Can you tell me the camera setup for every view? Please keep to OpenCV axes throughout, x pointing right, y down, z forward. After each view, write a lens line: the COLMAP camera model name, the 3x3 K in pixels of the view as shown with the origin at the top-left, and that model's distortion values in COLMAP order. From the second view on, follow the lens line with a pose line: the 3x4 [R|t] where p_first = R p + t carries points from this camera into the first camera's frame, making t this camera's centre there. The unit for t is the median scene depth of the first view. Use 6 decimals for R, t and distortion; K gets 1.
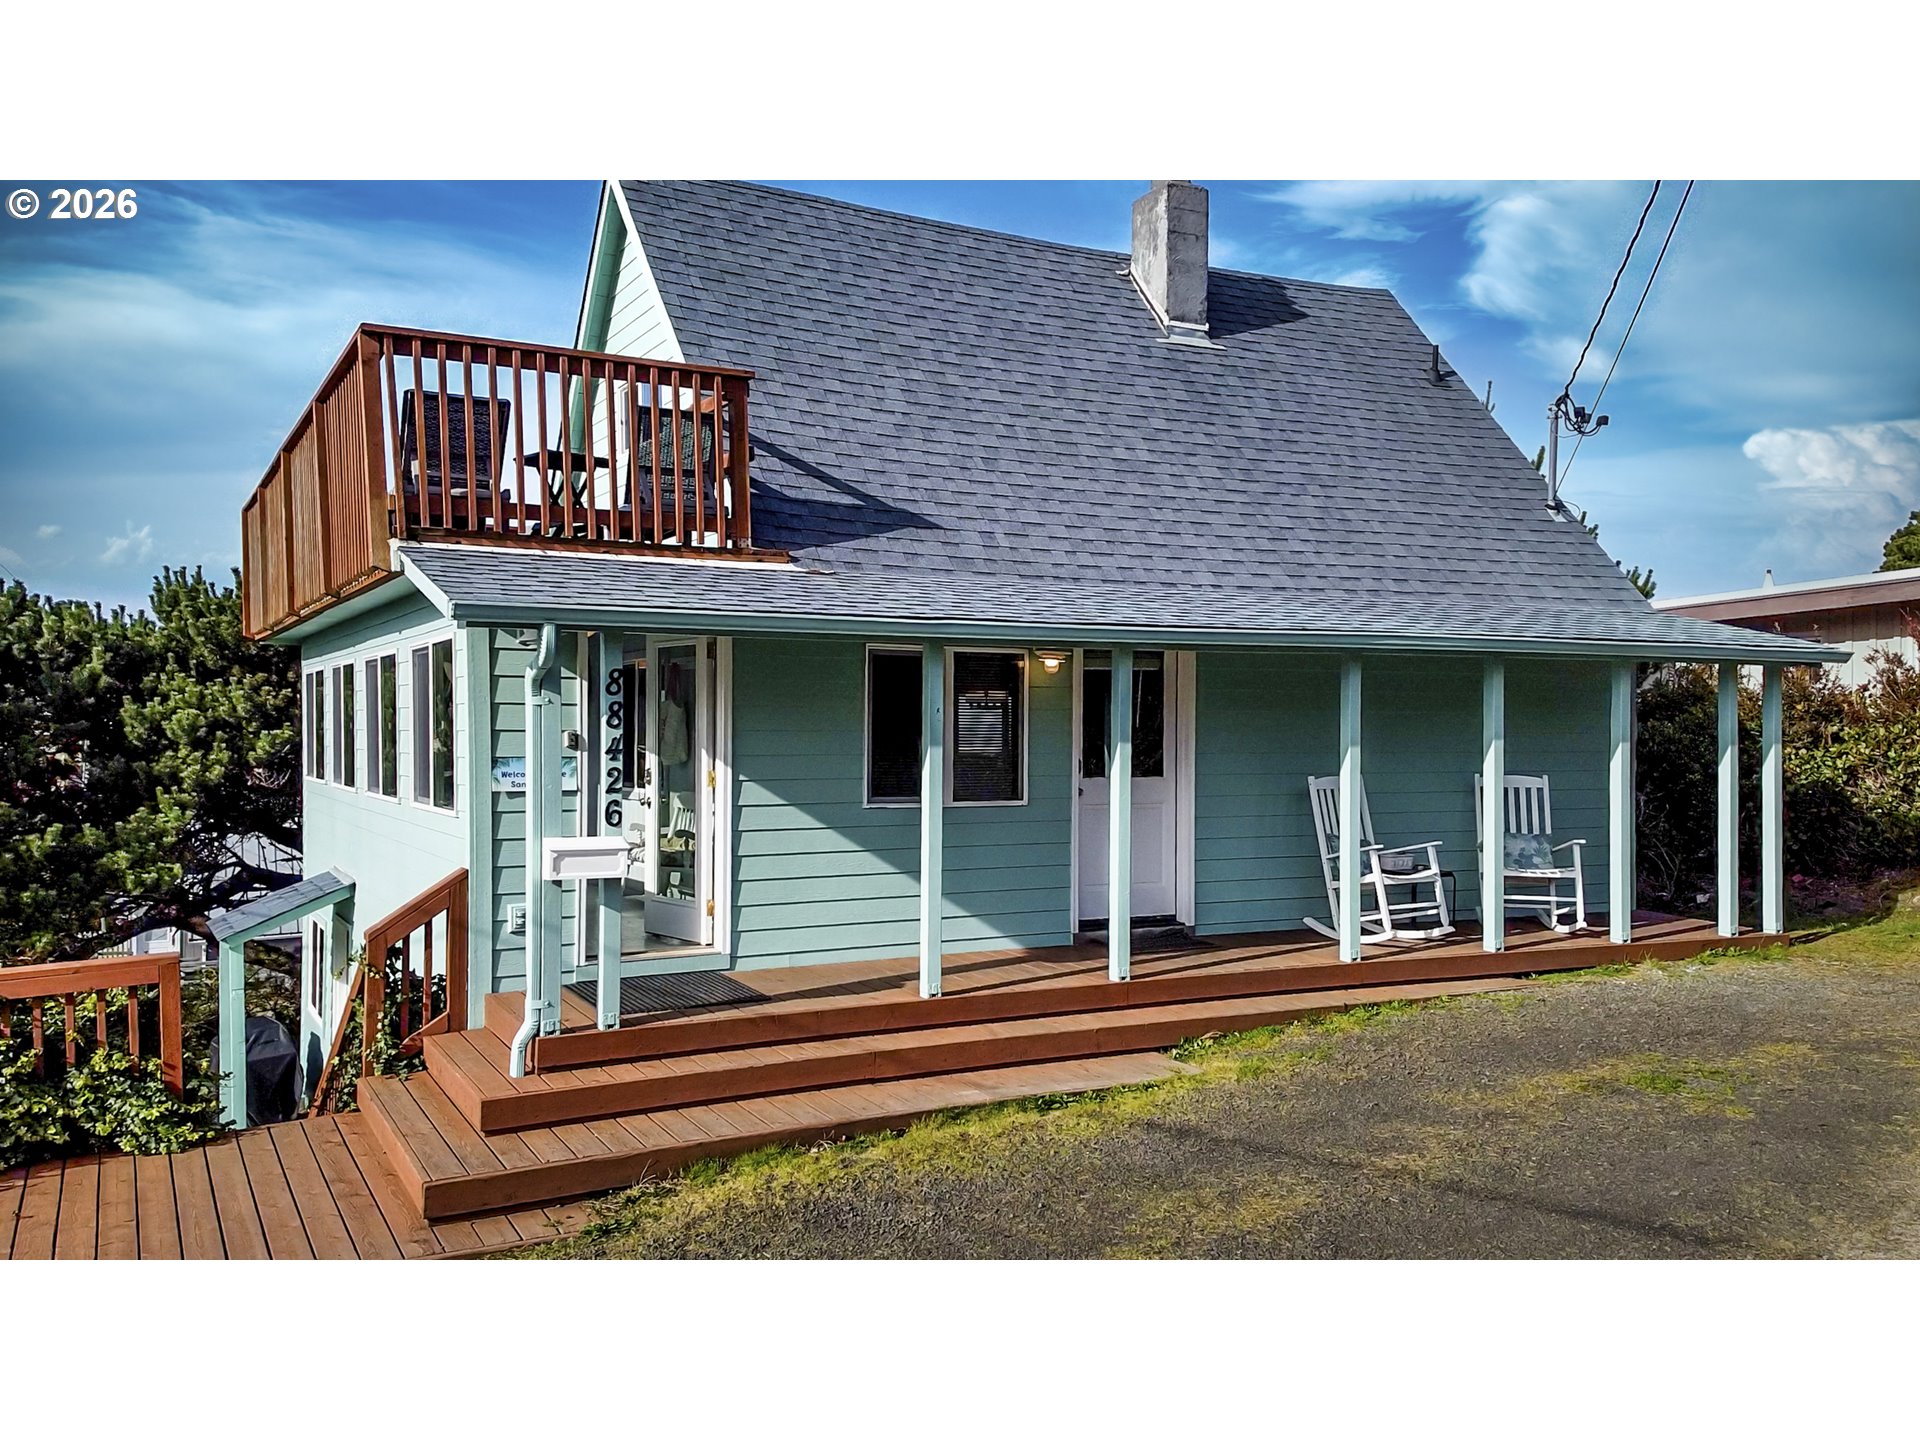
lens RADIAL K [[1545.8, 0, 962.2], [0, 1545.8, 731.7], [0, 0, 1]] dist [0.292376, -0.385790]
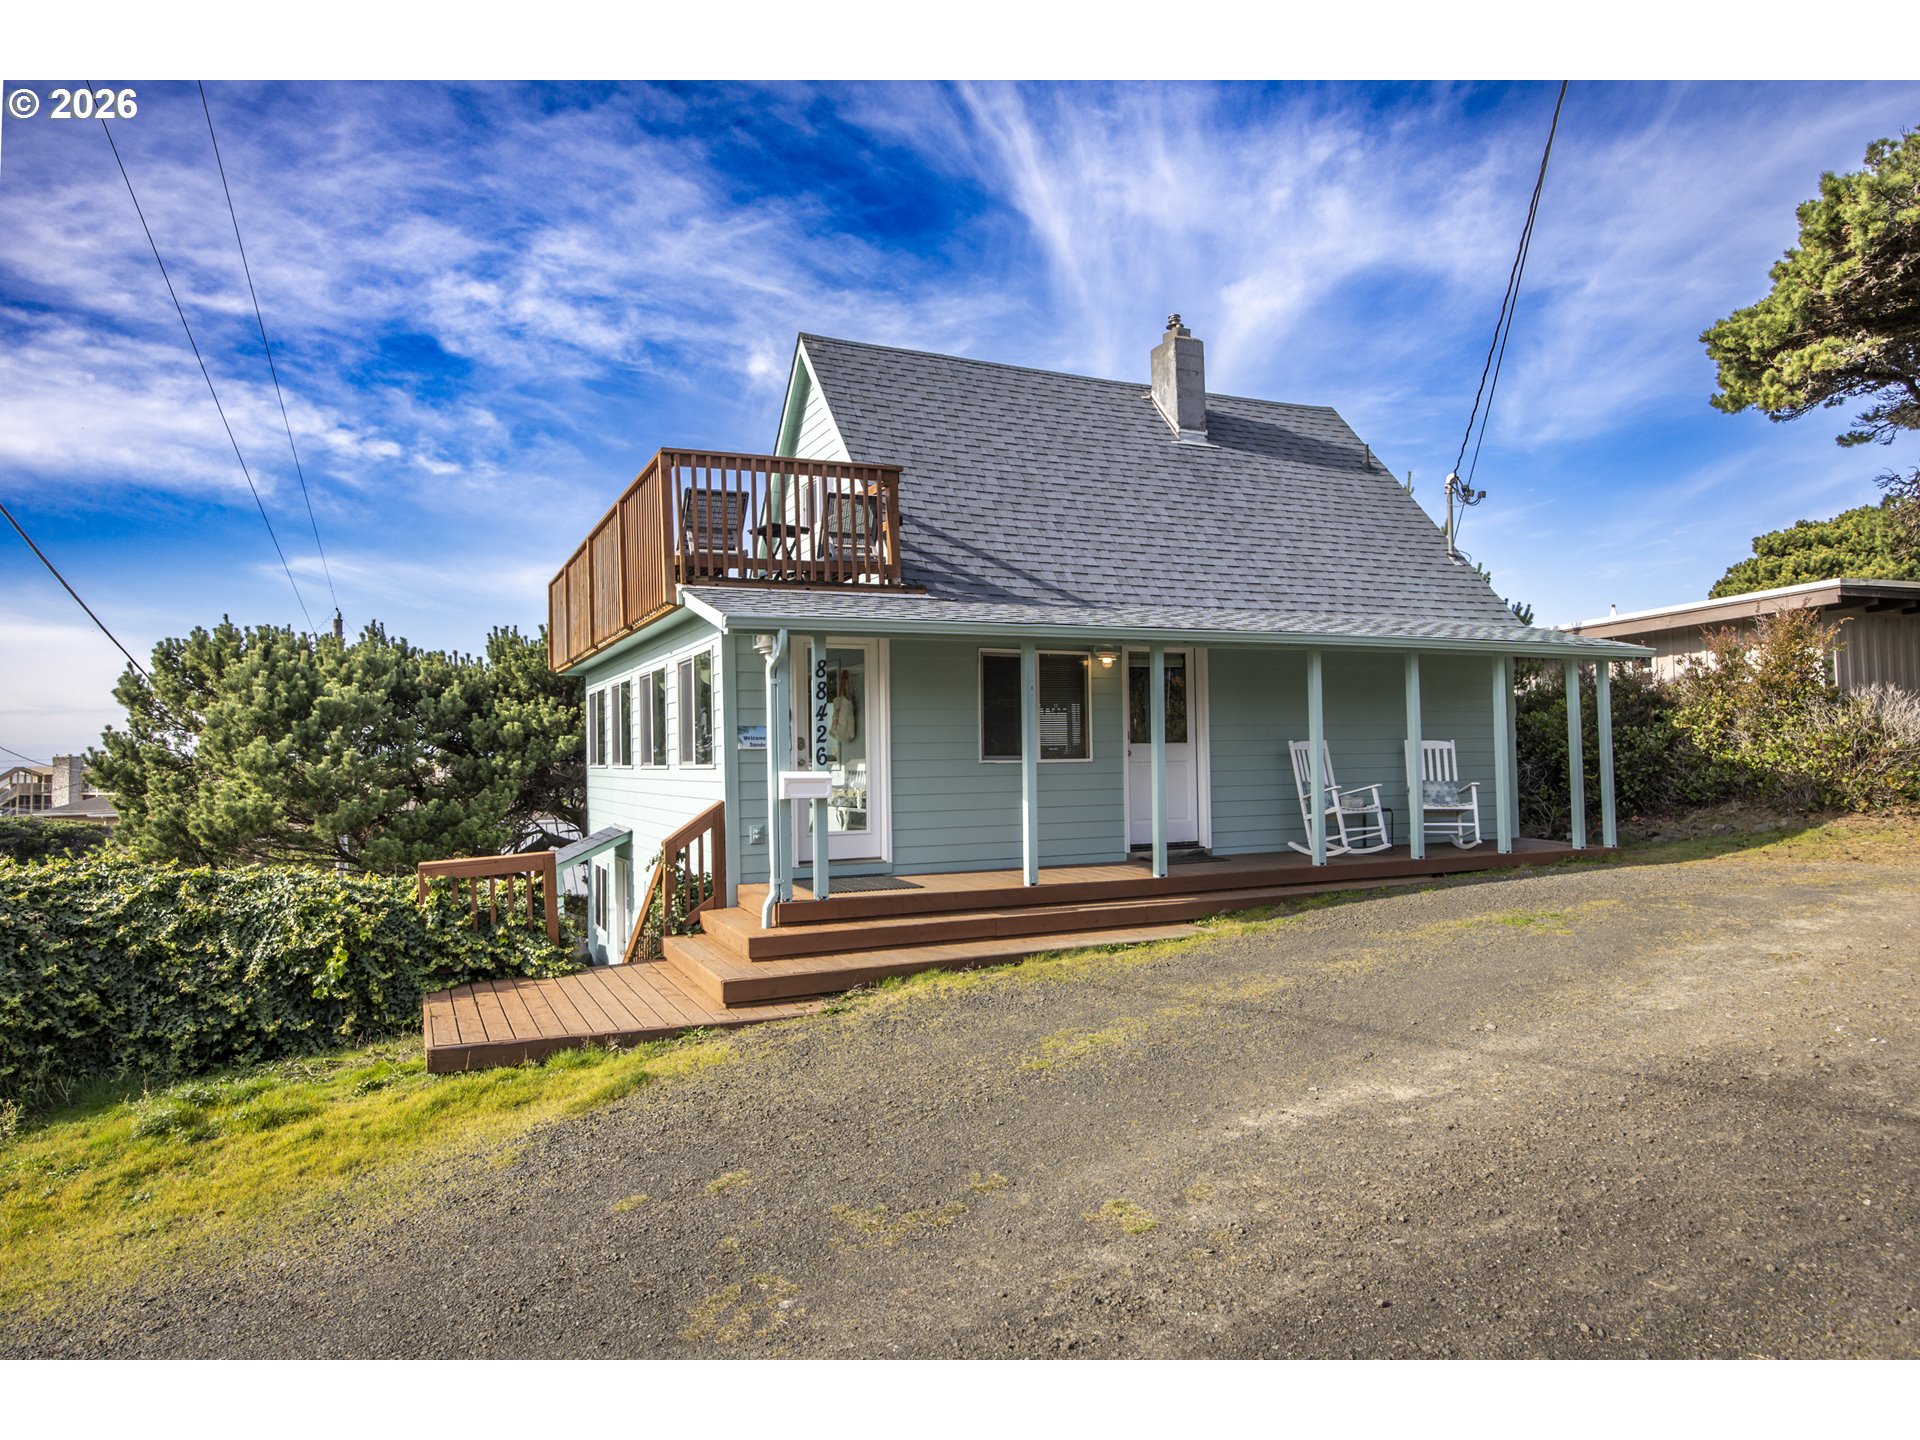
lens RADIAL K [[1221.6, 0, 988.0], [0, 1221.6, 729.6], [0, 0, 1]] dist [-0.005576, -0.000736]
pose [[0.999188, -0.025559, -0.031135, -0.017130], [0.024769, 0.999368, -0.025493, 0.041240], [0.031767, 0.024701, 0.999190, -0.118497]]
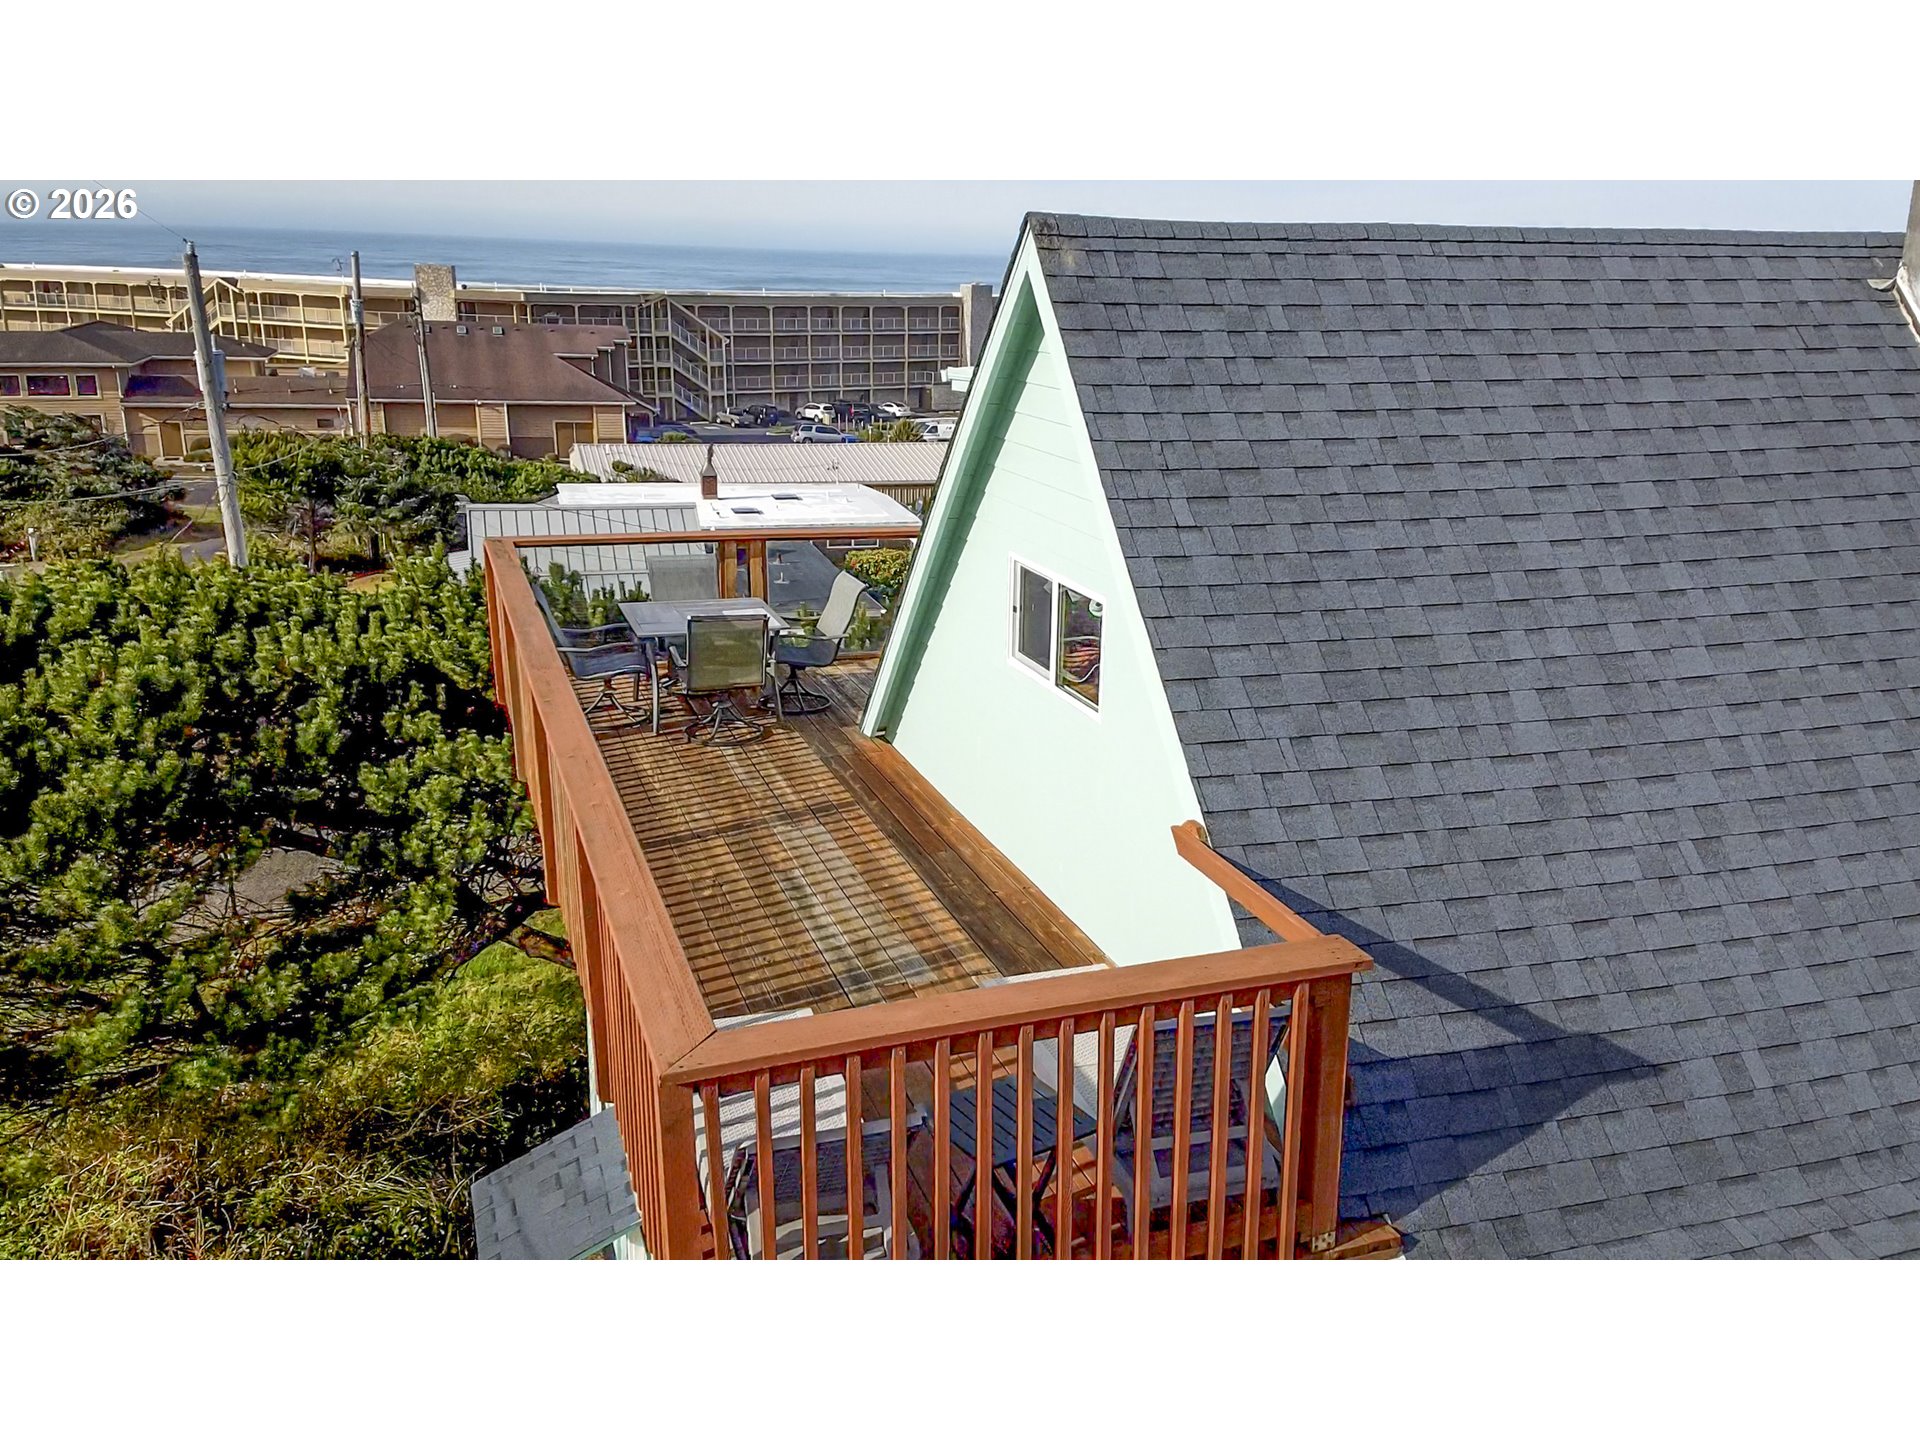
lens RADIAL K [[1545.8, 0, 962.2], [0, 1545.8, 731.7], [0, 0, 1]] dist [0.292376, -0.385790]
pose [[0.988078, 0.057661, -0.142750, -0.150816], [-0.014690, 0.958294, 0.285406, -0.343624], [0.153253, -0.279907, 0.947716, 0.404006]]
